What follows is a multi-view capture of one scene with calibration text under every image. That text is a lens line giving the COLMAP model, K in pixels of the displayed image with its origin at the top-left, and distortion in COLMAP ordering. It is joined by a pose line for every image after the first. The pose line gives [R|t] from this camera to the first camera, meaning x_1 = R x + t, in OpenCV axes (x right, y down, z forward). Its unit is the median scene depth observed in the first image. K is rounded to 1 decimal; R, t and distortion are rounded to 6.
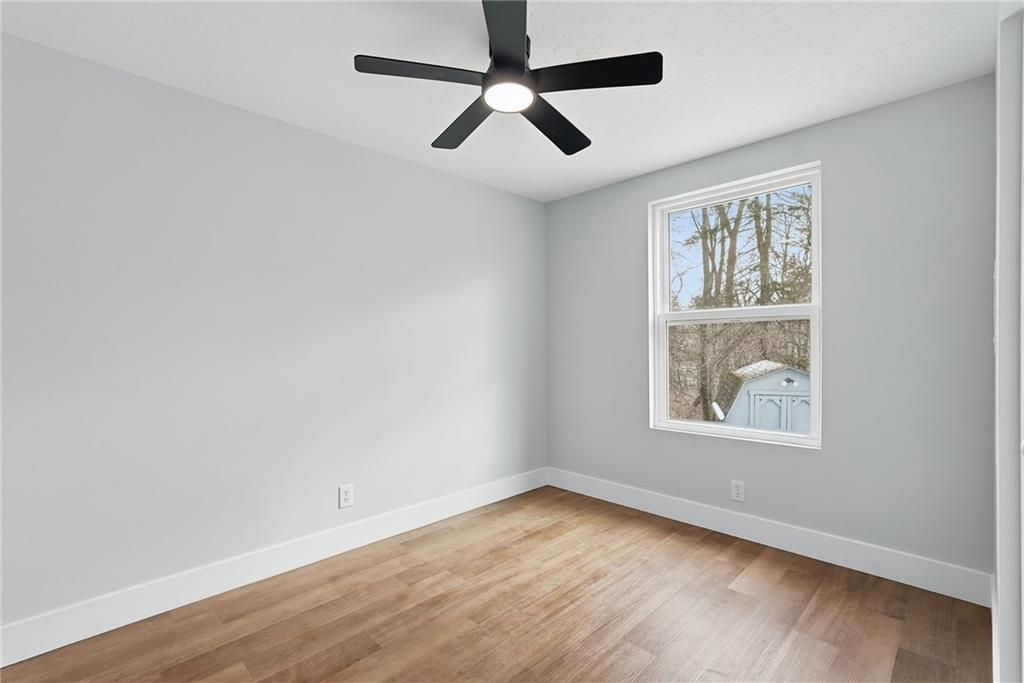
lens RADIAL K [[467.8, 0, 515.4], [0, 467.8, 344.5], [0, 0, 1]] dist [-0.002686, 0.000709]
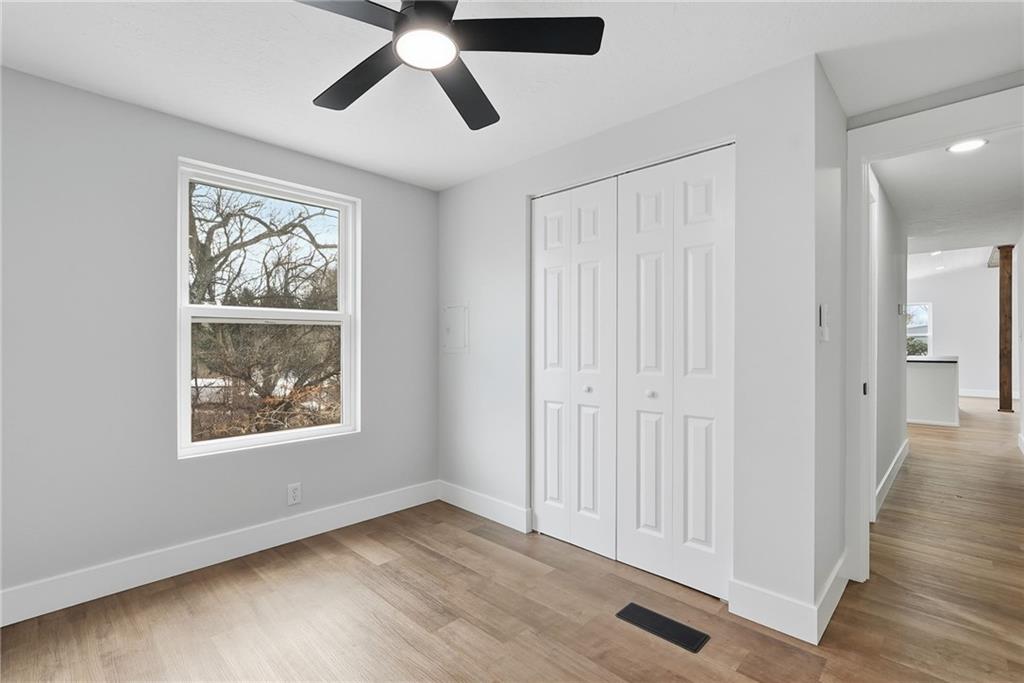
lens RADIAL K [[467.8, 0, 511.1], [0, 467.8, 345.2], [0, 0, 1]] dist [-0.002686, 0.000709]
pose [[-0.025122, 0.011053, 0.999623, -0.688140], [0.002419, 0.999937, -0.010996, 0.012021], [-0.999681, 0.002142, -0.025147, 0.731977]]
